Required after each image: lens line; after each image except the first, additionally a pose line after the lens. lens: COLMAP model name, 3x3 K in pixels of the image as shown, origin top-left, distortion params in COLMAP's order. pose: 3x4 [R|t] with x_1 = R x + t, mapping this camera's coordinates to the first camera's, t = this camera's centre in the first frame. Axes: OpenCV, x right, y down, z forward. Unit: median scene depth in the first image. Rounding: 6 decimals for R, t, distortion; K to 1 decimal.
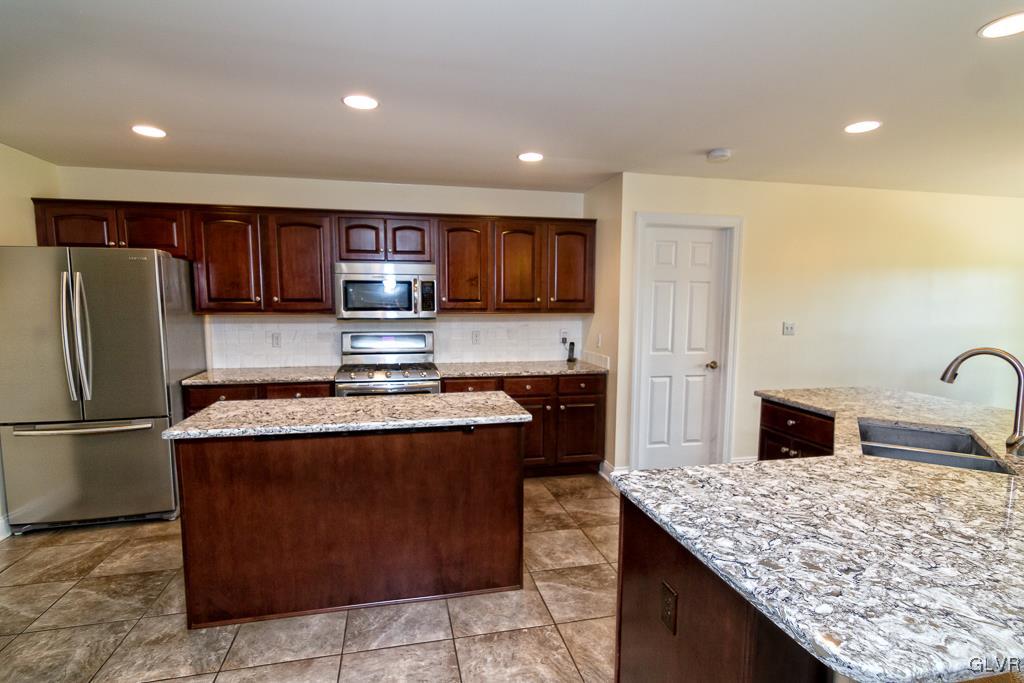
lens RADIAL K [[513.1, 0, 517.3], [0, 513.1, 353.9], [0, 0, 1]] dist [0.001709, 0.000430]
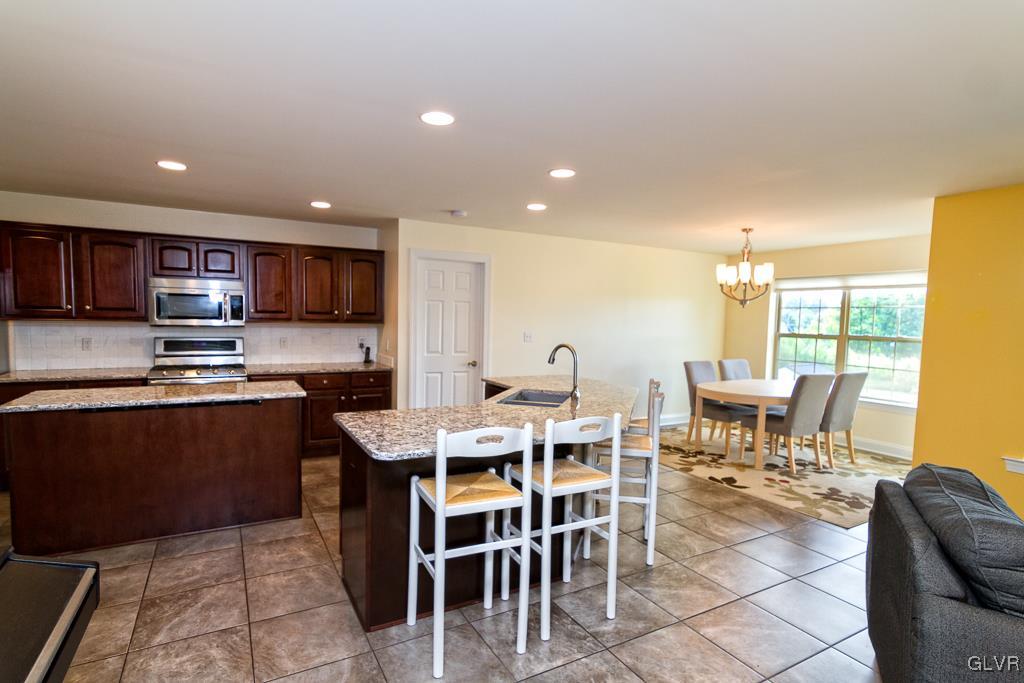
lens RADIAL K [[518.2, 0, 515.1], [0, 518.2, 352.2], [0, 0, 1]] dist [0.002243, 0.001358]
pose [[0.961547, -0.001903, 0.274635, 0.121741], [0.010325, 0.999520, -0.029222, 0.034900], [-0.274448, 0.030934, 0.961104, -0.356505]]
